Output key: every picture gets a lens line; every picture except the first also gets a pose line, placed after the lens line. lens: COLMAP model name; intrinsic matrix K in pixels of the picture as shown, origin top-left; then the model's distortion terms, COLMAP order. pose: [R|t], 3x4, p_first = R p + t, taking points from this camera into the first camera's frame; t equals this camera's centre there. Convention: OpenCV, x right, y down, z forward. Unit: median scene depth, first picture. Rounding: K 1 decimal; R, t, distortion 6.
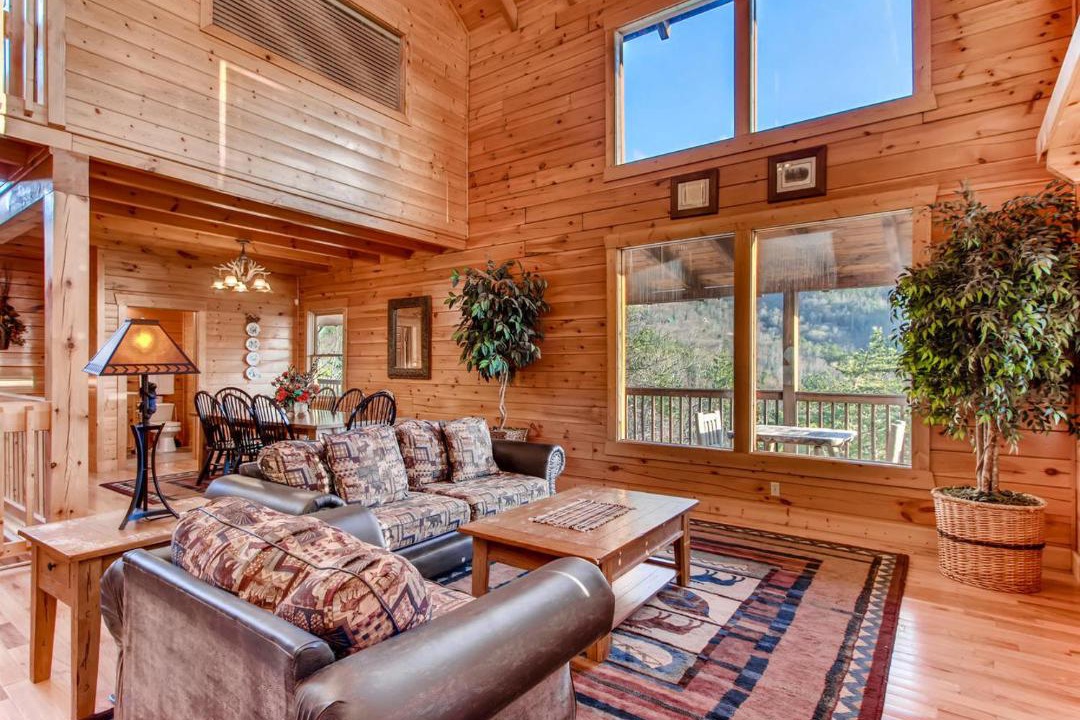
lens RADIAL K [[562.7, 0, 539.8], [0, 562.7, 360.4], [0, 0, 1]] dist [0.005943, 0.000908]
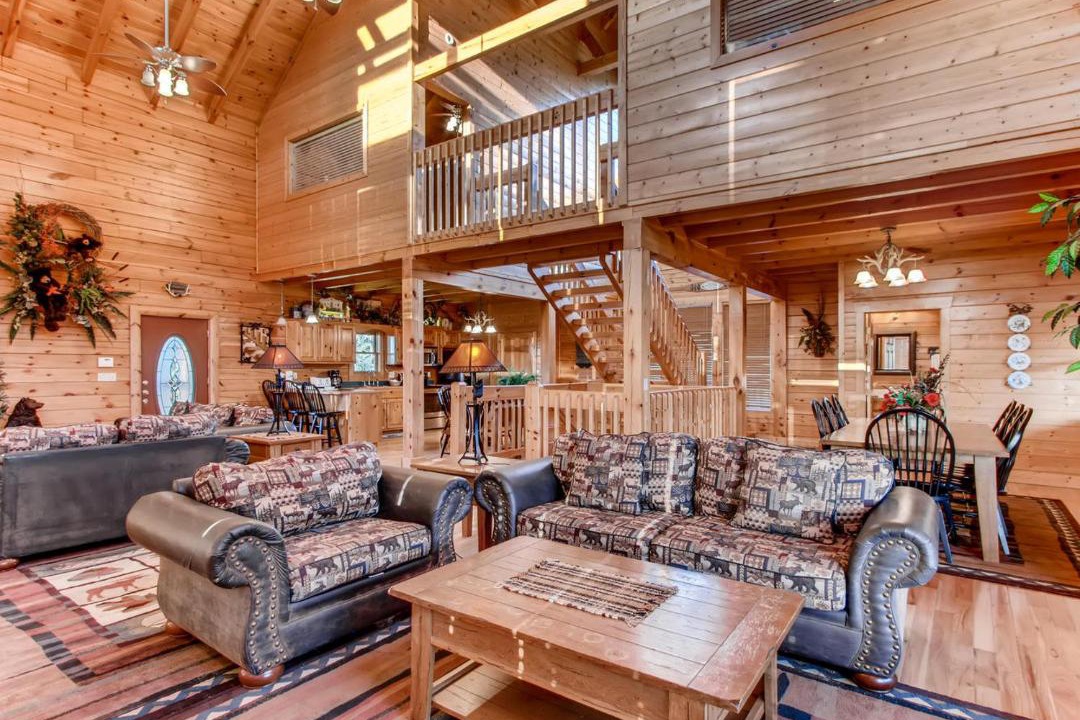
lens RADIAL K [[562.7, 0, 540.5], [0, 562.7, 370.3], [0, 0, 1]] dist [0.005943, 0.000908]
pose [[0.006750, 0.000669, -0.999977, 0.371764], [0.006197, 0.999981, 0.000710, 0.006869], [0.999958, -0.006201, 0.006746, 0.469377]]
